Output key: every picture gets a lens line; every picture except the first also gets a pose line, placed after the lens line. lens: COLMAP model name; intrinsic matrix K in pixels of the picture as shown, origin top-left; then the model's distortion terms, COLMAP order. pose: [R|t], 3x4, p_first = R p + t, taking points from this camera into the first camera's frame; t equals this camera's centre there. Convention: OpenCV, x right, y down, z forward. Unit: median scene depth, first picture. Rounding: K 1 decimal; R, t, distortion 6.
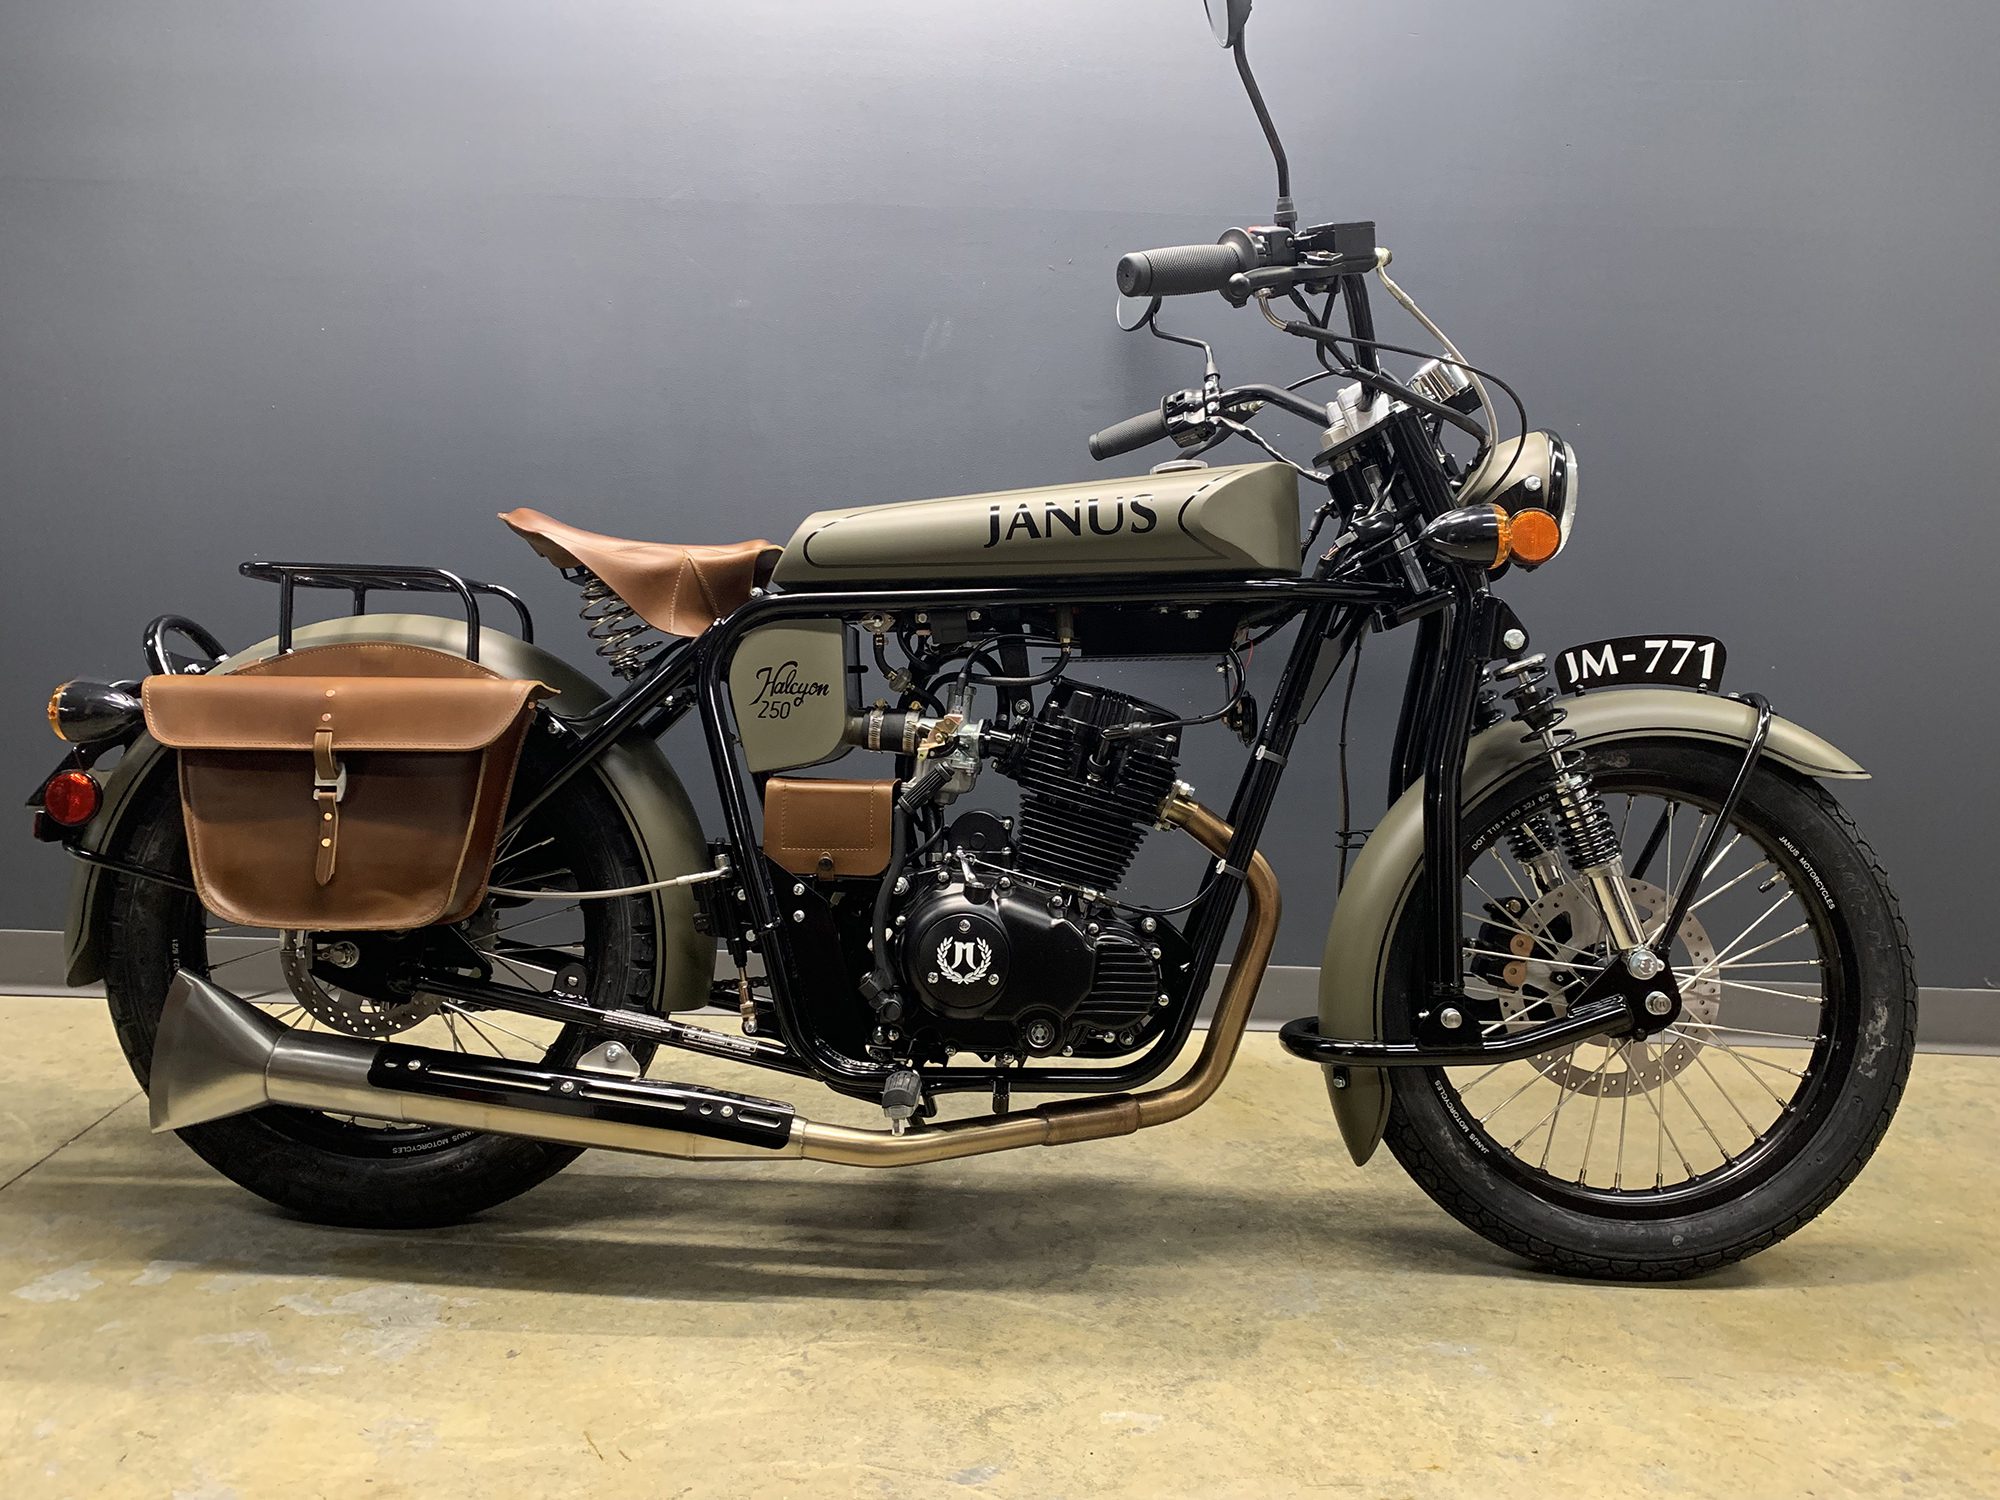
lens RADIAL K [[1593.5, 0, 981.6], [0, 1593.5, 764.1], [0, 0, 1]] dist [0.028901, -0.040137]
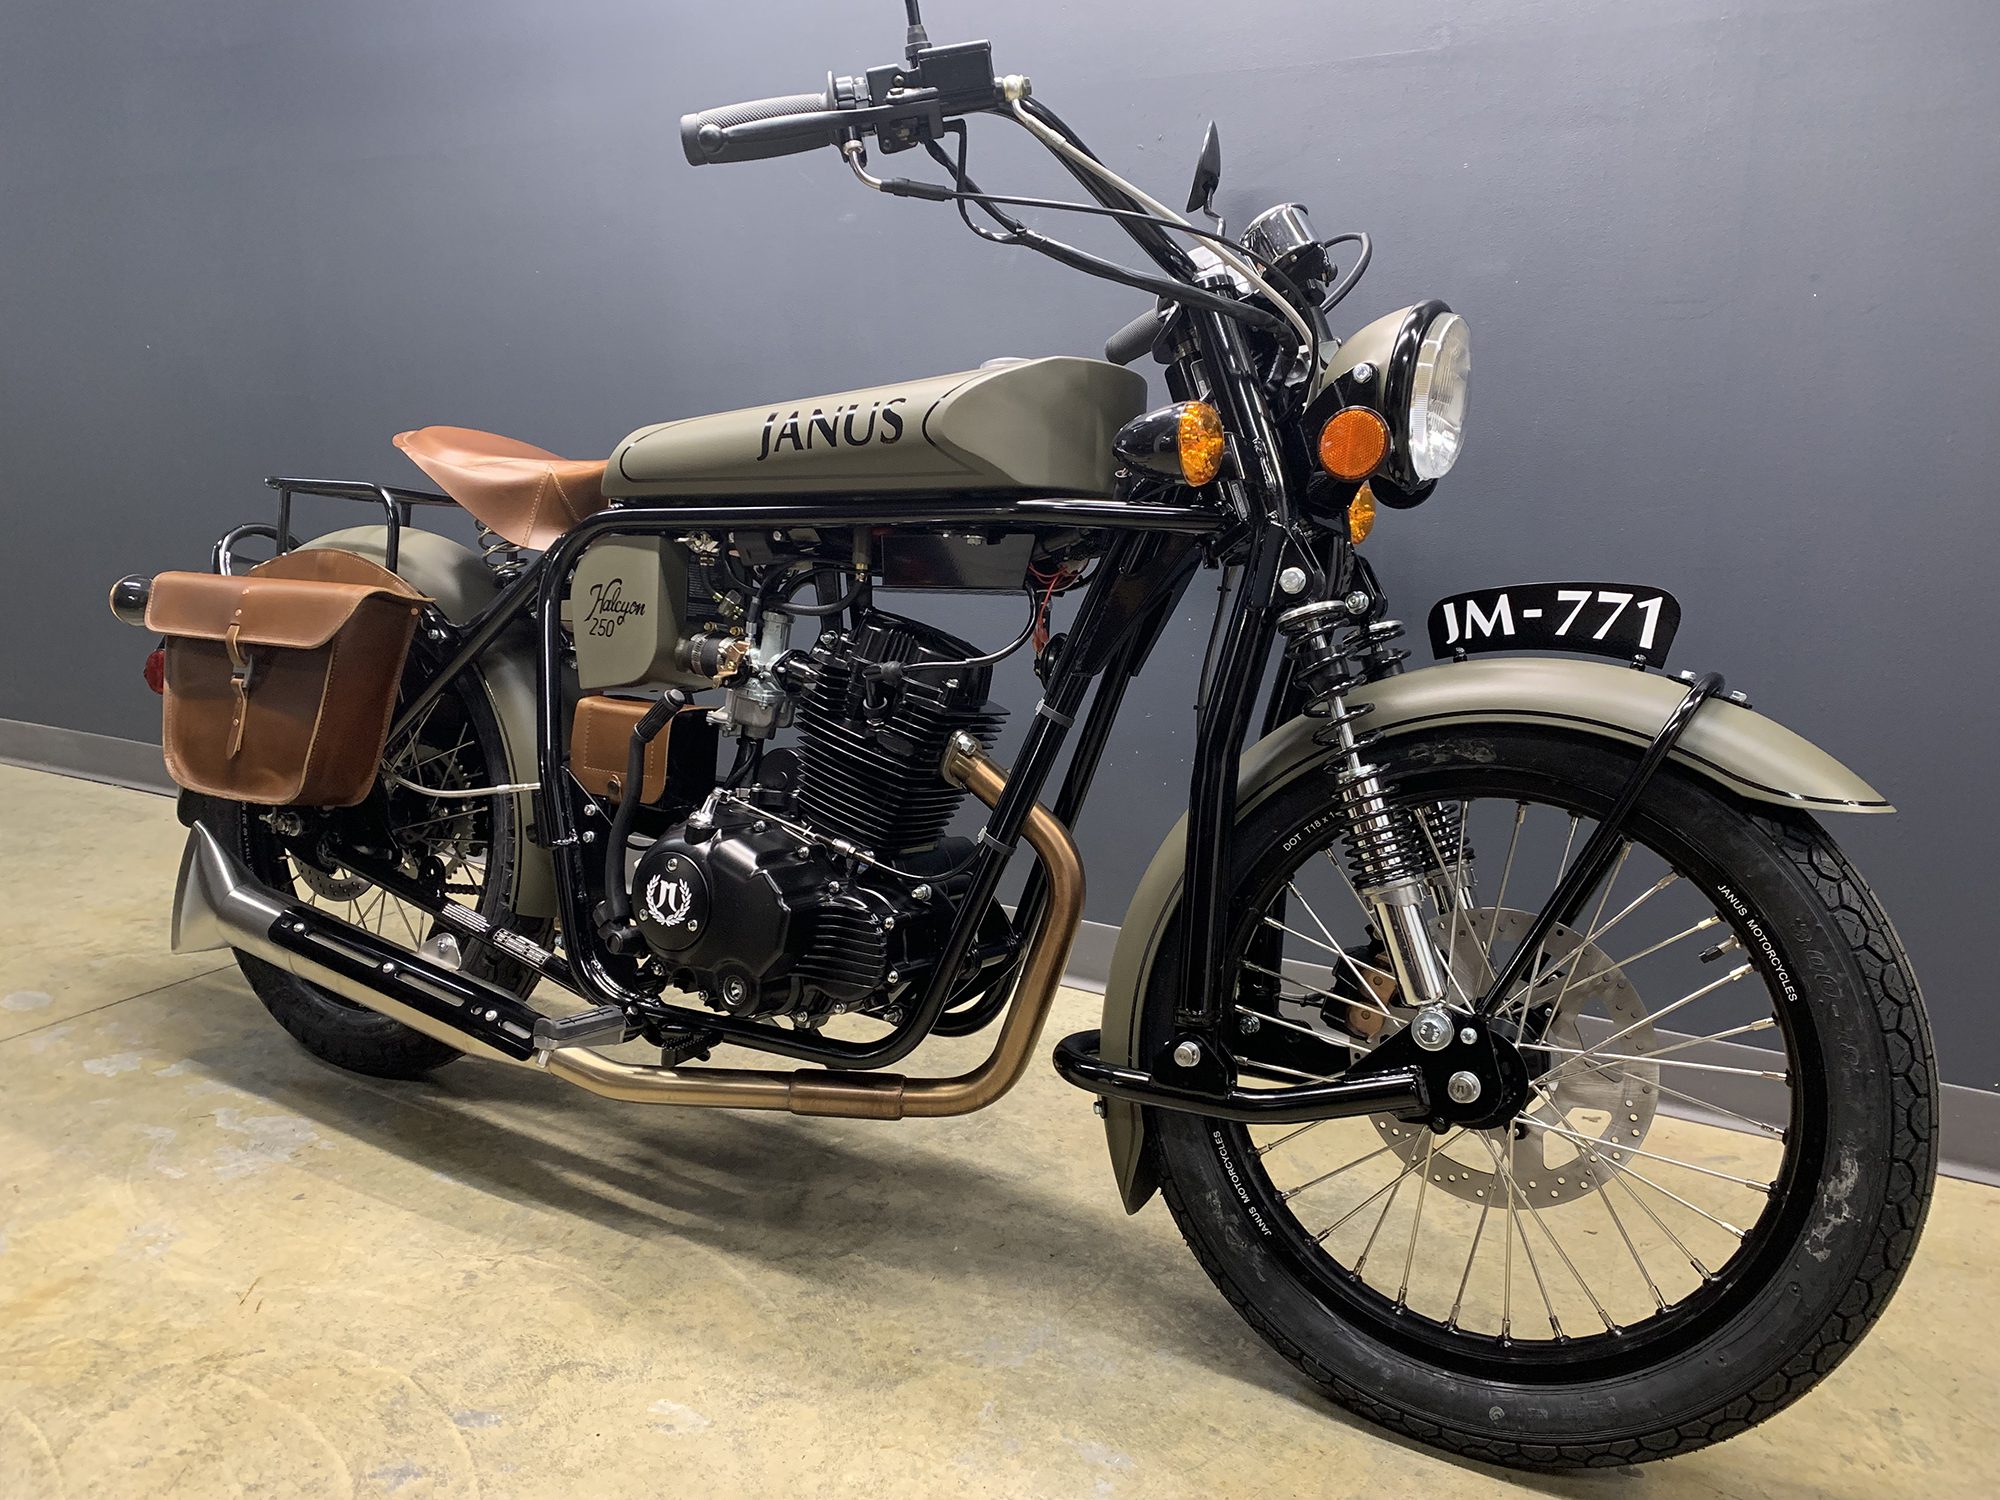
lens RADIAL K [[1593.5, 0, 964.5], [0, 1593.5, 766.8], [0, 0, 1]] dist [0.028901, -0.040137]
pose [[0.862447, 0.091605, -0.497788, 0.573499], [-0.068525, 0.995563, 0.064485, -0.027634], [0.501487, -0.021504, 0.864898, 0.256967]]
